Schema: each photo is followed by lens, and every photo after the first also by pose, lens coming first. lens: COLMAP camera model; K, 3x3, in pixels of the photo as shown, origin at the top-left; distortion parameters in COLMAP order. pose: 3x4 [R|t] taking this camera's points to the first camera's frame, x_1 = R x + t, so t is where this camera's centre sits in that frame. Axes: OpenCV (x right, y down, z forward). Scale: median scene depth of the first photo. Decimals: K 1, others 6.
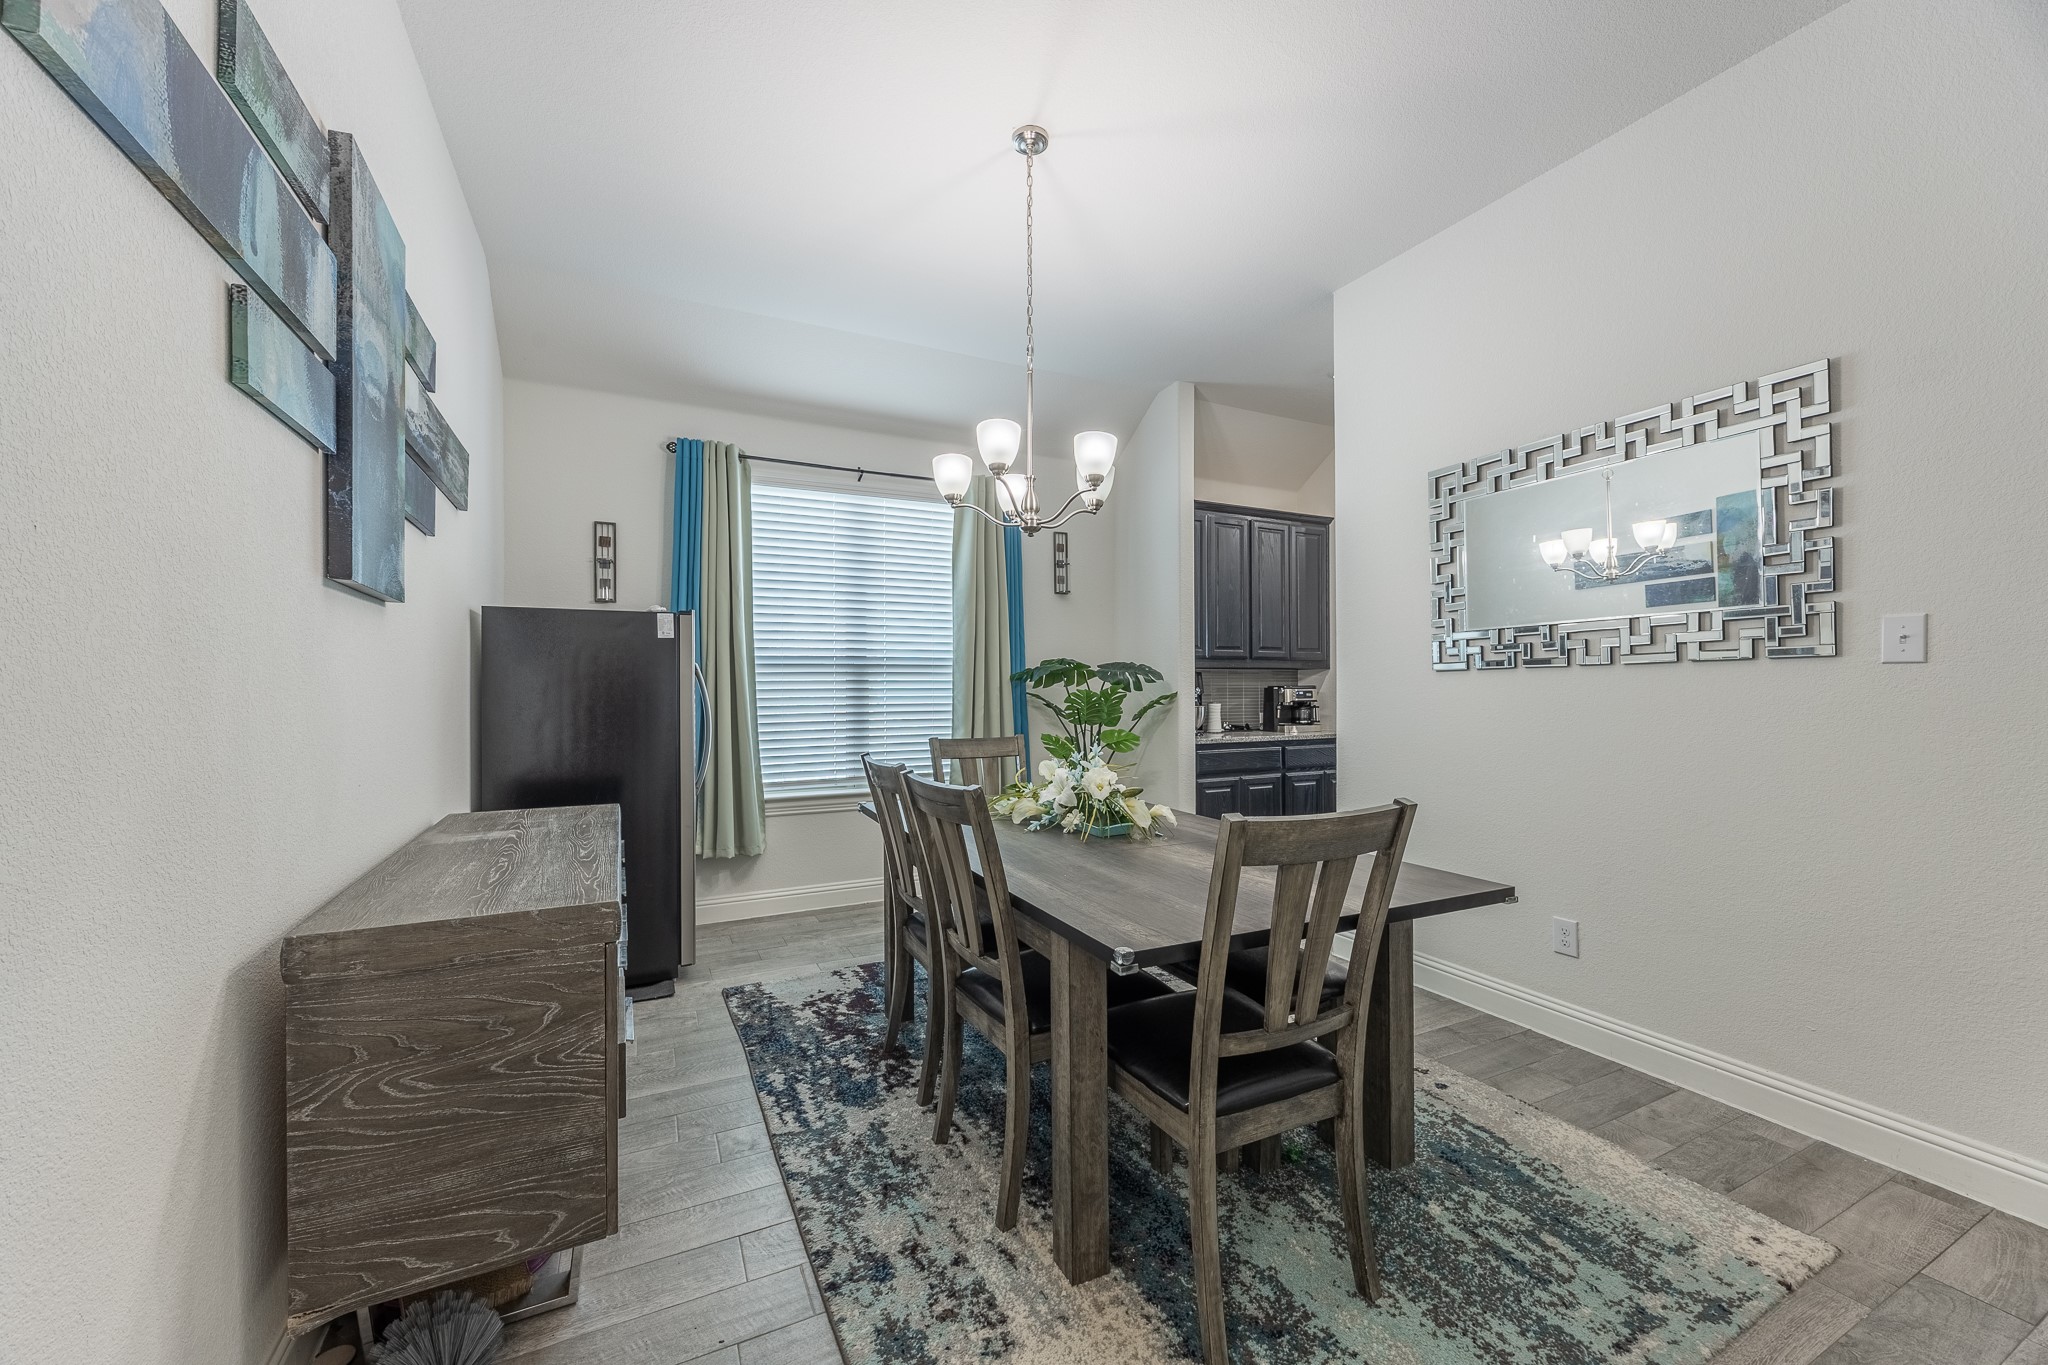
lens RADIAL K [[790.1, 0, 1016.9], [0, 790.1, 693.9], [0, 0, 1]] dist [0.000226, -0.000413]
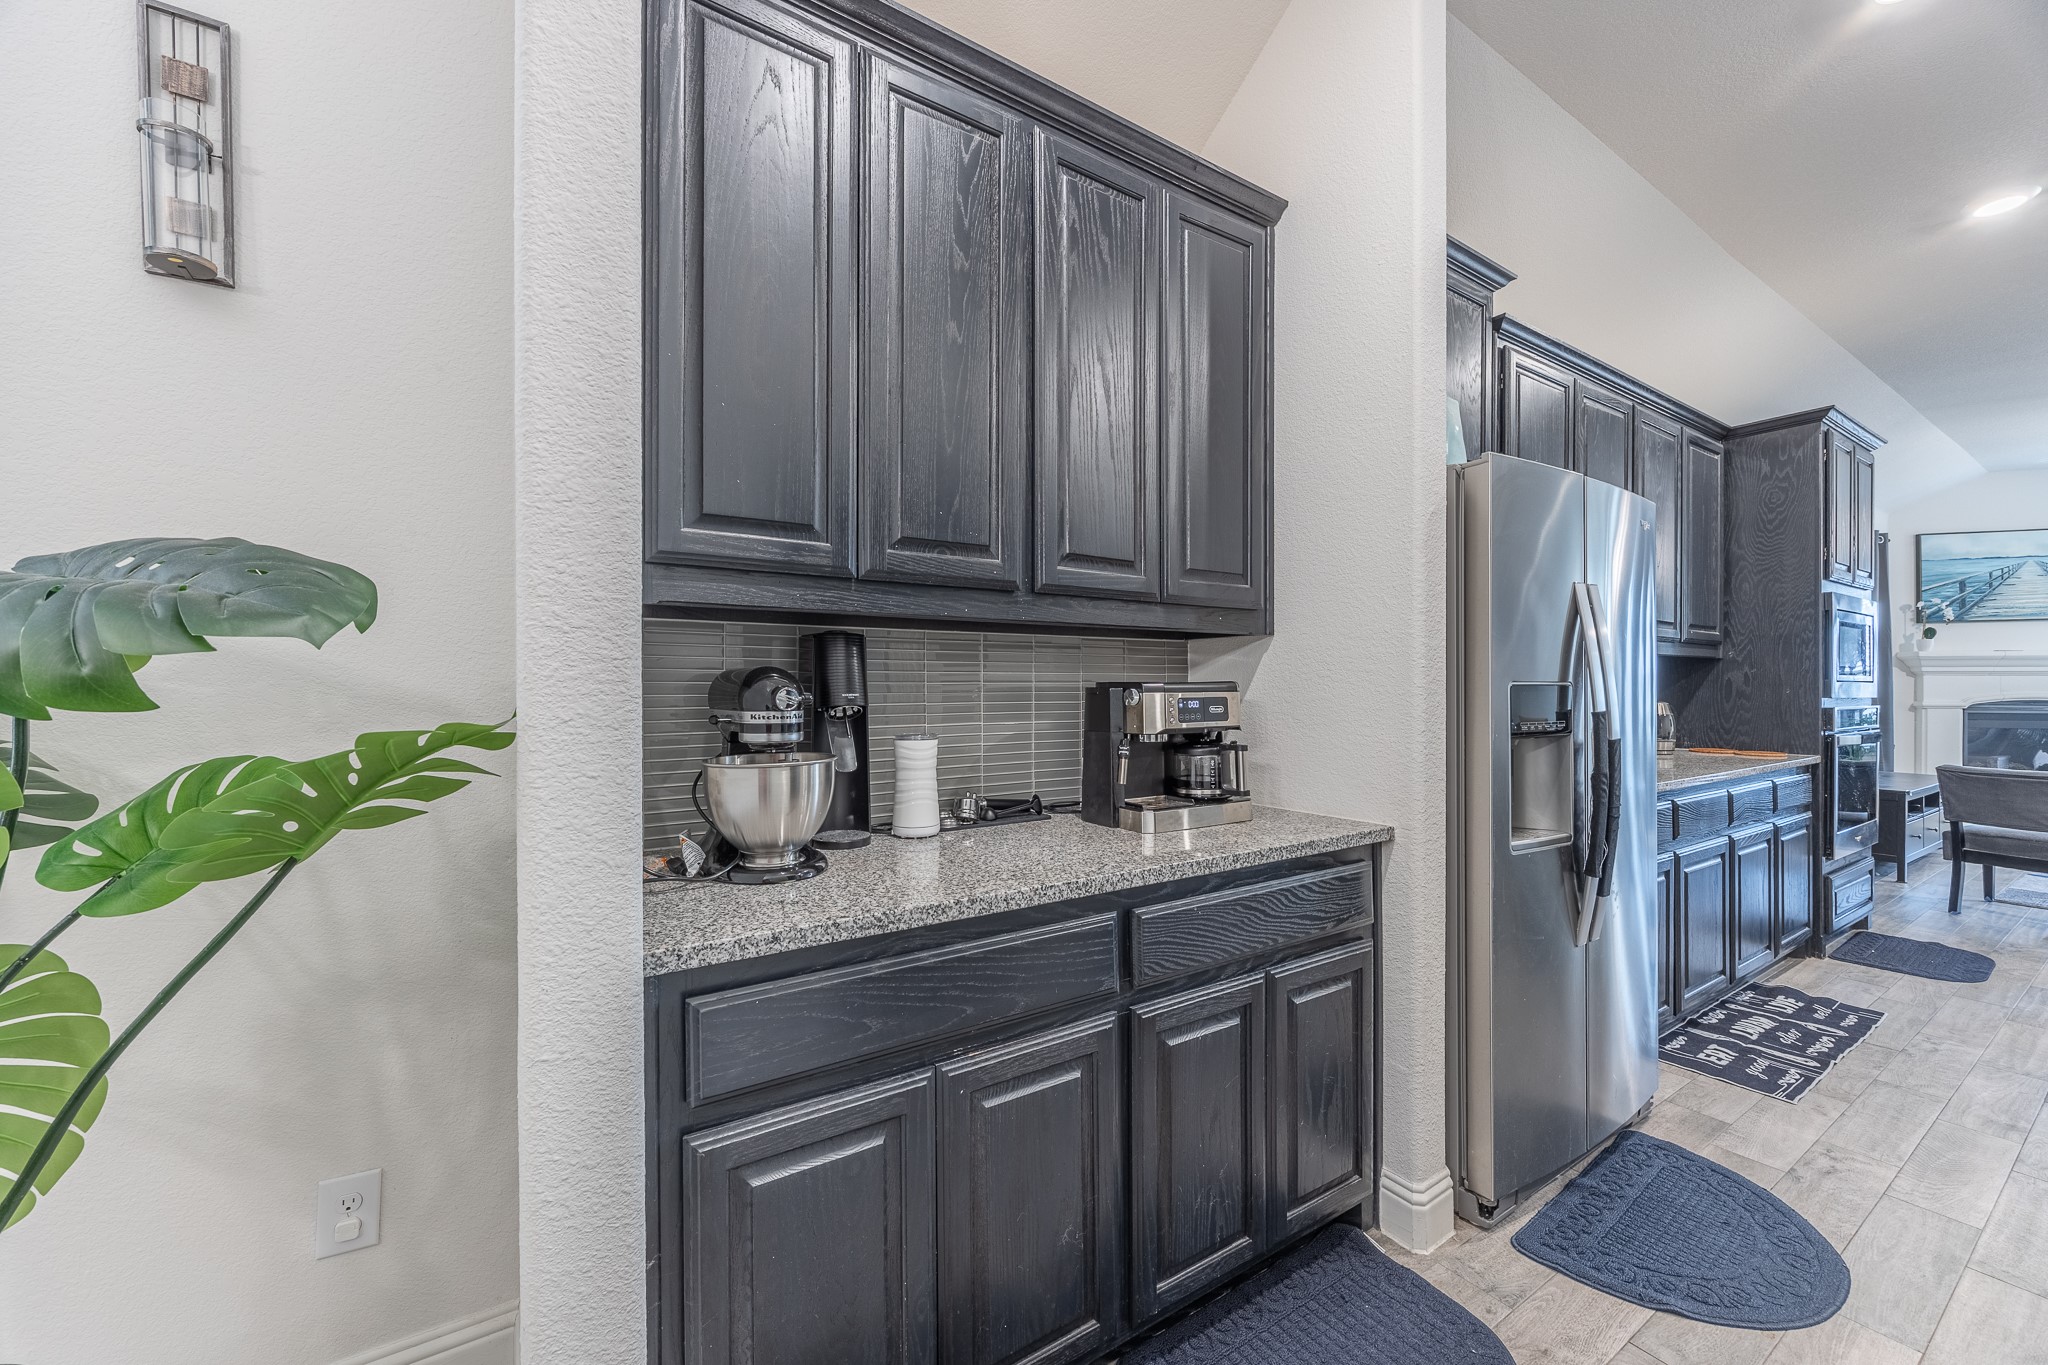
lens RADIAL K [[790.1, 0, 1030.0], [0, 790.1, 689.1], [0, 0, 1]] dist [0.000226, -0.000413]
pose [[0.991755, 0.002409, 0.128127, 0.267332], [-0.002121, 0.999995, -0.002379, -0.006599], [-0.128132, 0.002088, 0.991755, 0.729658]]
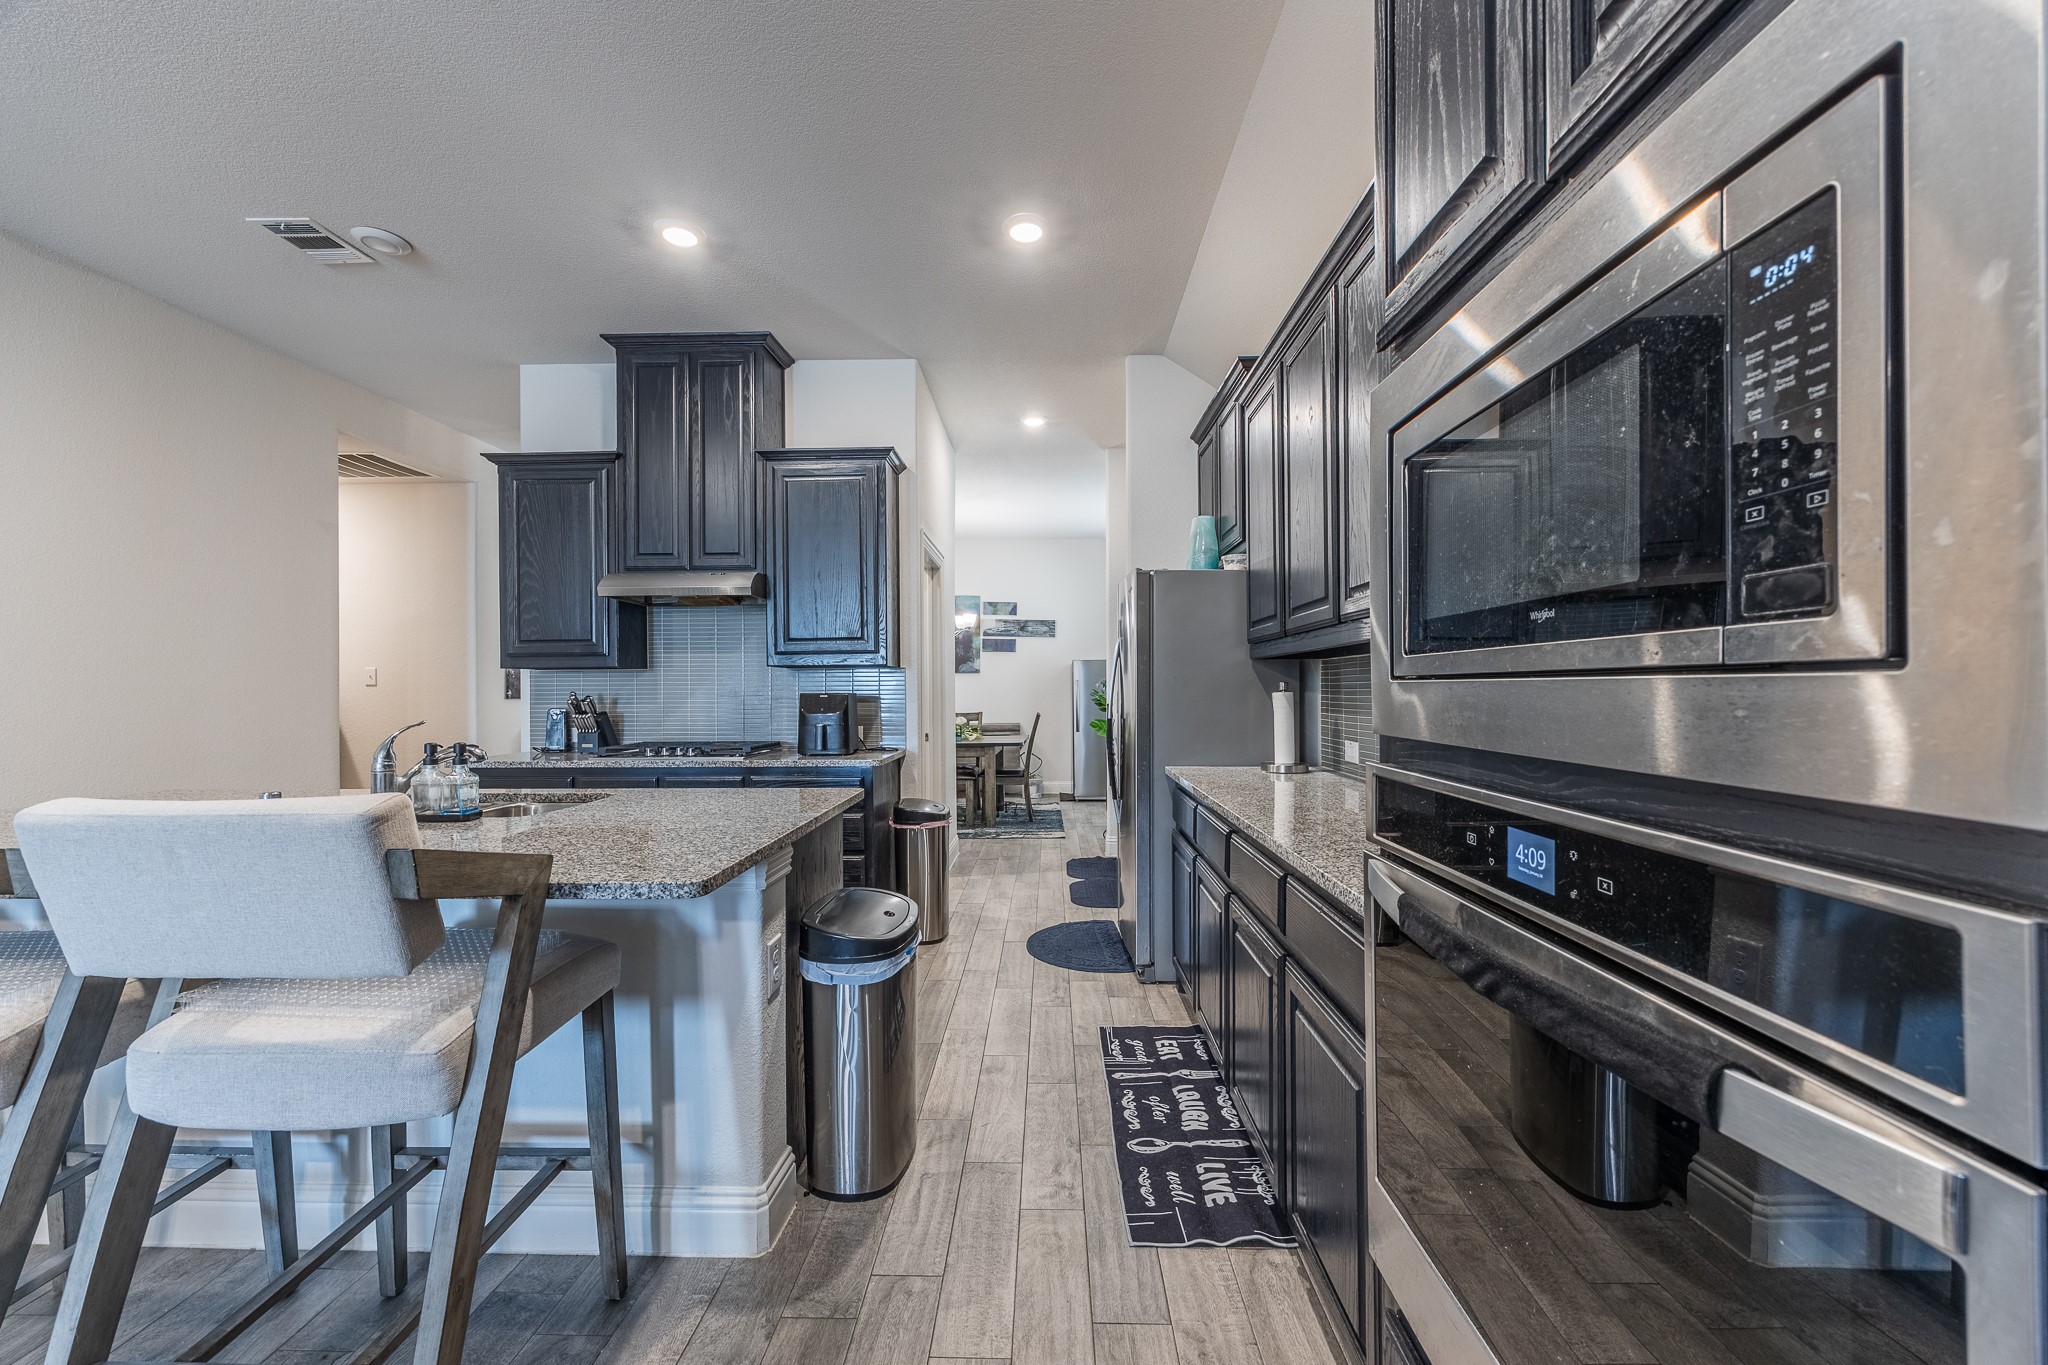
lens RADIAL K [[790.1, 0, 1026.7], [0, 790.1, 686.4], [0, 0, 1]] dist [0.000226, -0.000413]
pose [[-0.461592, 0.000928, -0.887092, 1.259544], [0.000118, 1.000000, 0.000984, -0.014919], [0.887092, 0.000350, -0.461592, 1.323512]]
